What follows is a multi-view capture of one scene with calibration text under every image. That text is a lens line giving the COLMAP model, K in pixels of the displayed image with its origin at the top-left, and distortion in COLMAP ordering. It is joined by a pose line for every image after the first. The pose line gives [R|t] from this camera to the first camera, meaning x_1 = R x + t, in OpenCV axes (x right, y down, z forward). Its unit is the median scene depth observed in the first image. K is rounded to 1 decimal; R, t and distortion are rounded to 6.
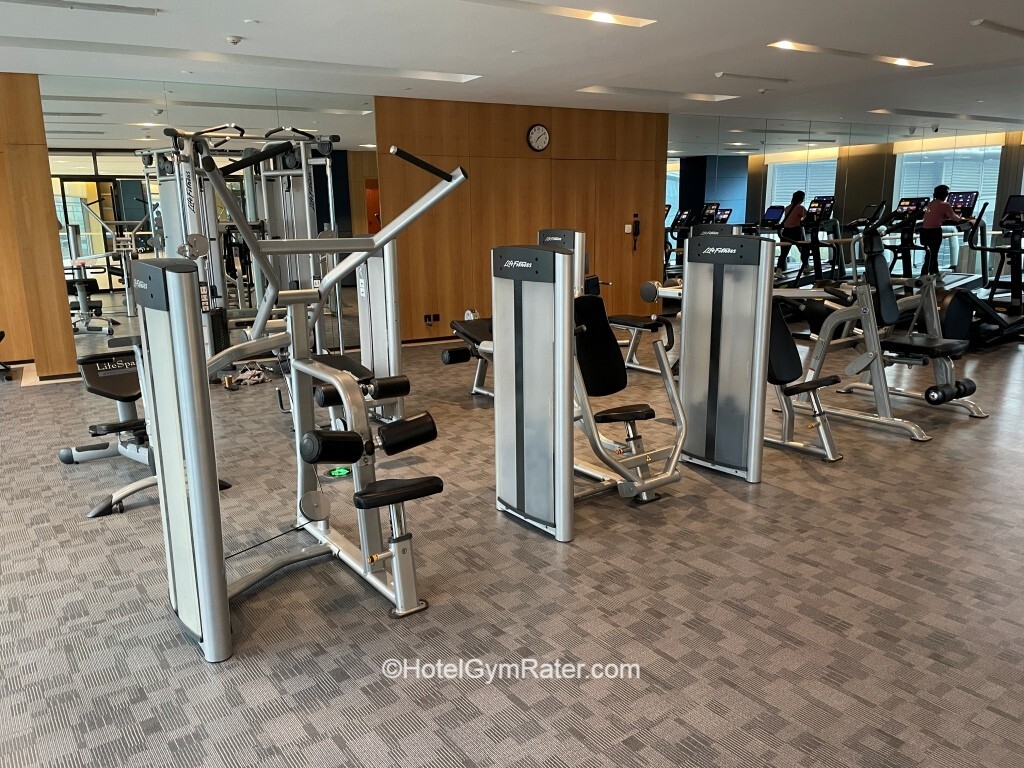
lens RADIAL K [[777.9, 0, 513.5], [0, 777.9, 359.1], [0, 0, 1]] dist [0.005067, 0.000069]
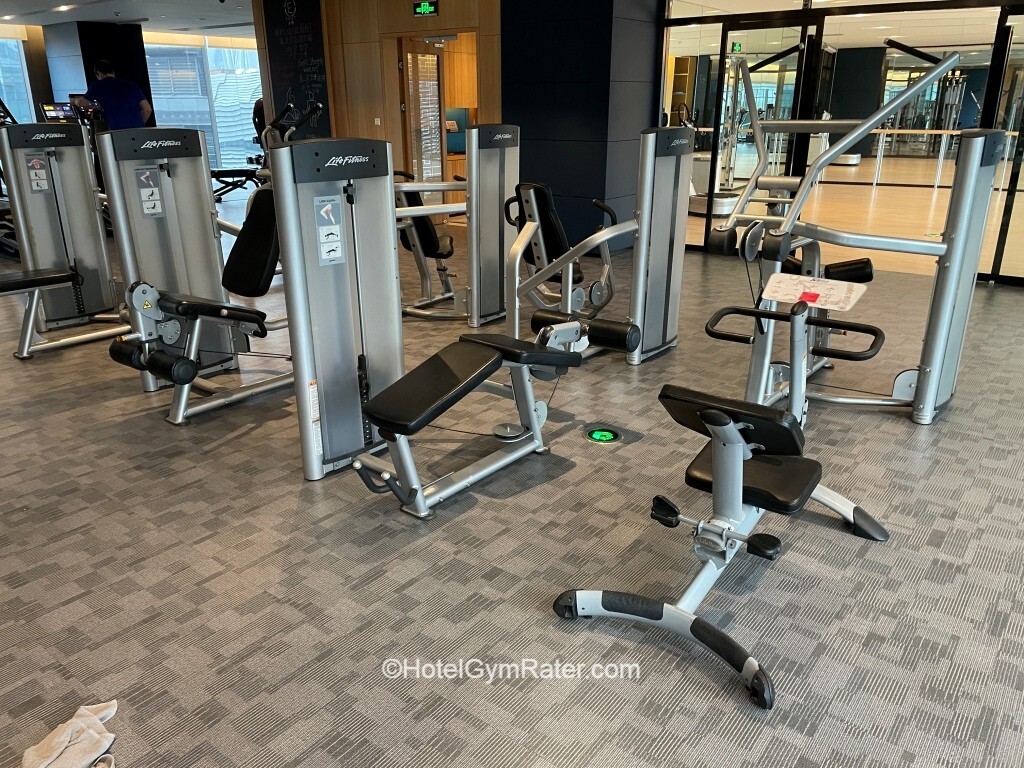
lens RADIAL K [[781.6, 0, 512.0], [0, 781.6, 384.0], [0, 0, 1]] dist [0.002574, -0.001699]
pose [[-0.255843, -0.330814, 0.908354, -1.088279], [0.212568, 0.897378, 0.386688, -0.267563], [-0.943058, 0.292018, -0.159267, 1.440838]]
